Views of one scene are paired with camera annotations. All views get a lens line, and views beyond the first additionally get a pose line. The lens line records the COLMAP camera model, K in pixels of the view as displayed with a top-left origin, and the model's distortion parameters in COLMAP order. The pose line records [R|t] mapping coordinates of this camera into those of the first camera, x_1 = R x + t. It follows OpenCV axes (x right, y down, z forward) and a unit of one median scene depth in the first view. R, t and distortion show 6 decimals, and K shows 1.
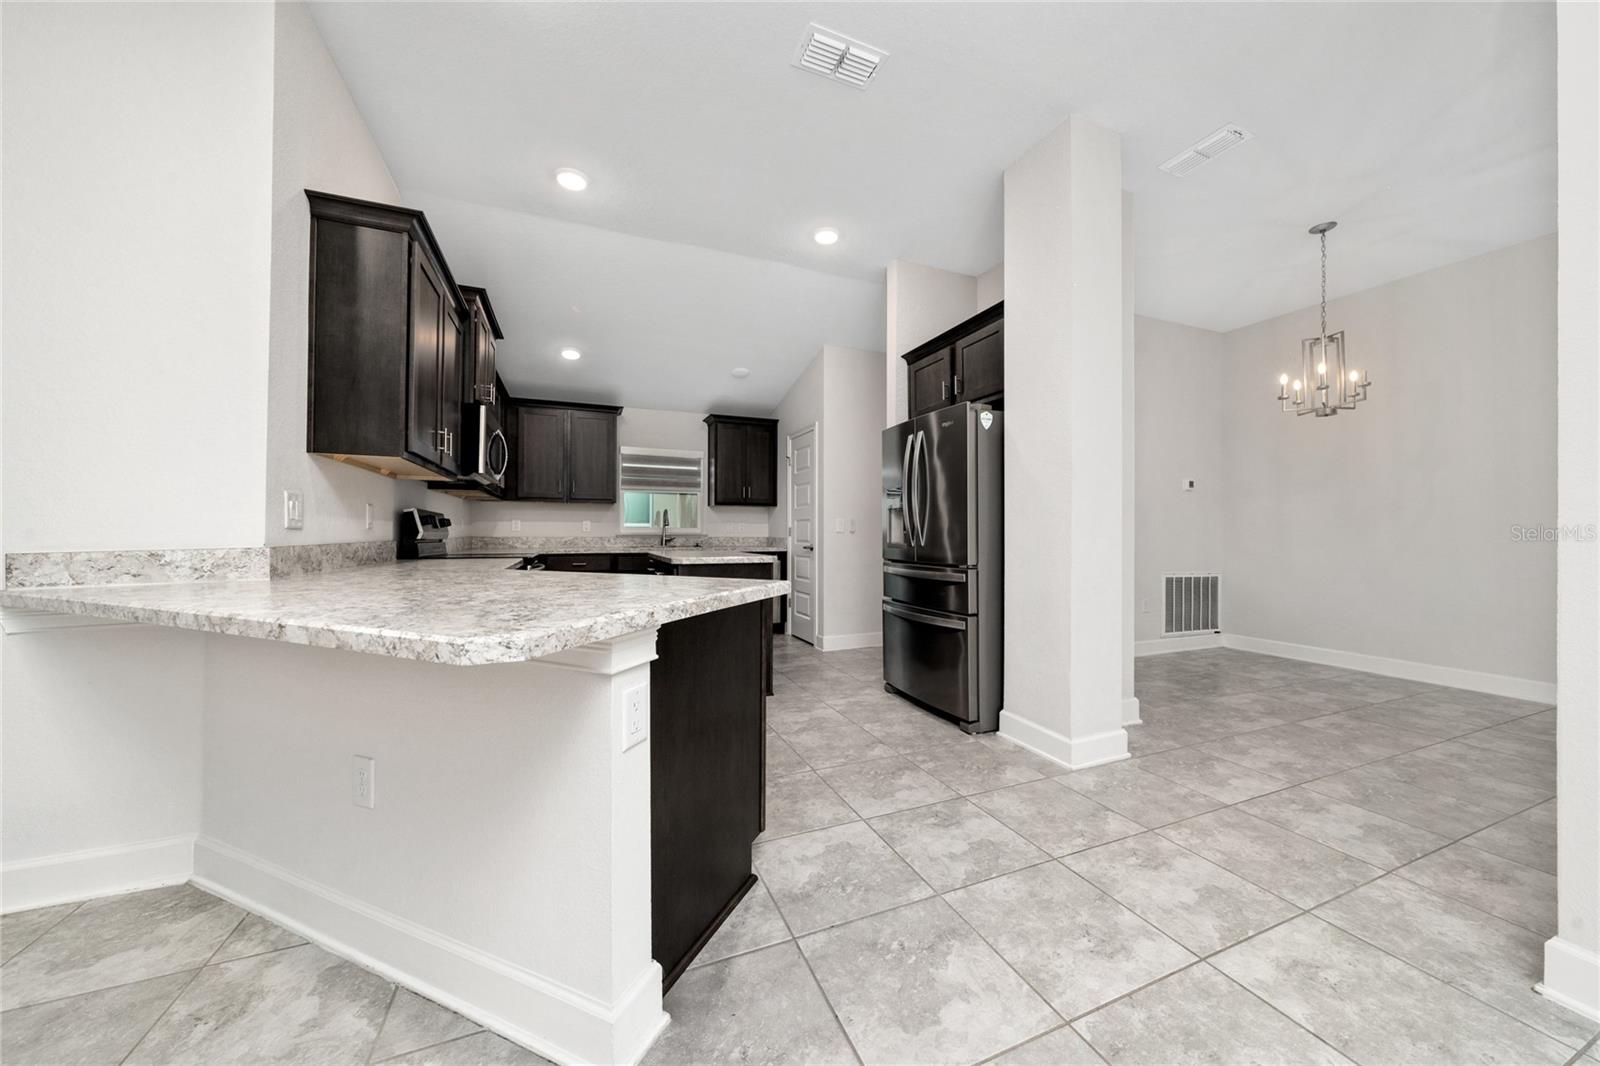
lens RADIAL K [[545.7, 0, 792.9], [0, 545.7, 529.5], [0, 0, 1]] dist [-0.001650, -0.000531]
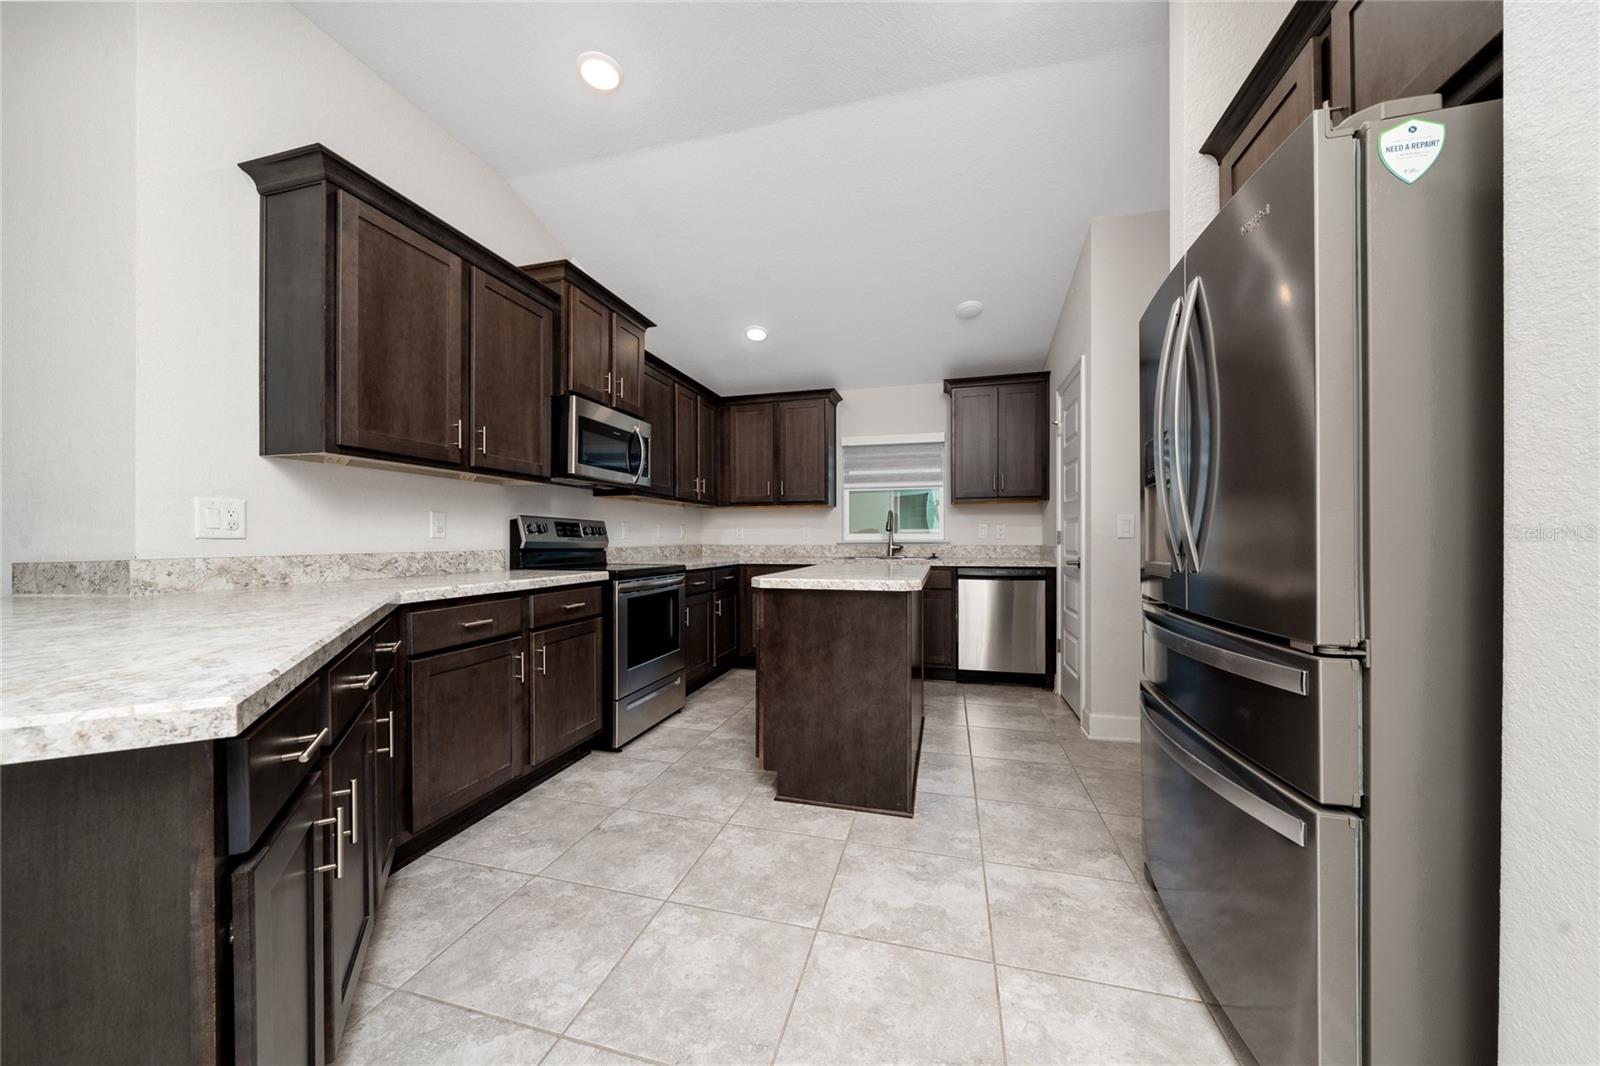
lens RADIAL K [[545.7, 0, 796.5], [0, 545.7, 542.2], [0, 0, 1]] dist [-0.001650, -0.000531]
pose [[0.801746, -0.001243, -0.597663, 0.222520], [0.007708, 0.999936, 0.008260, 0.002758], [0.597615, -0.011229, 0.801705, 0.478286]]
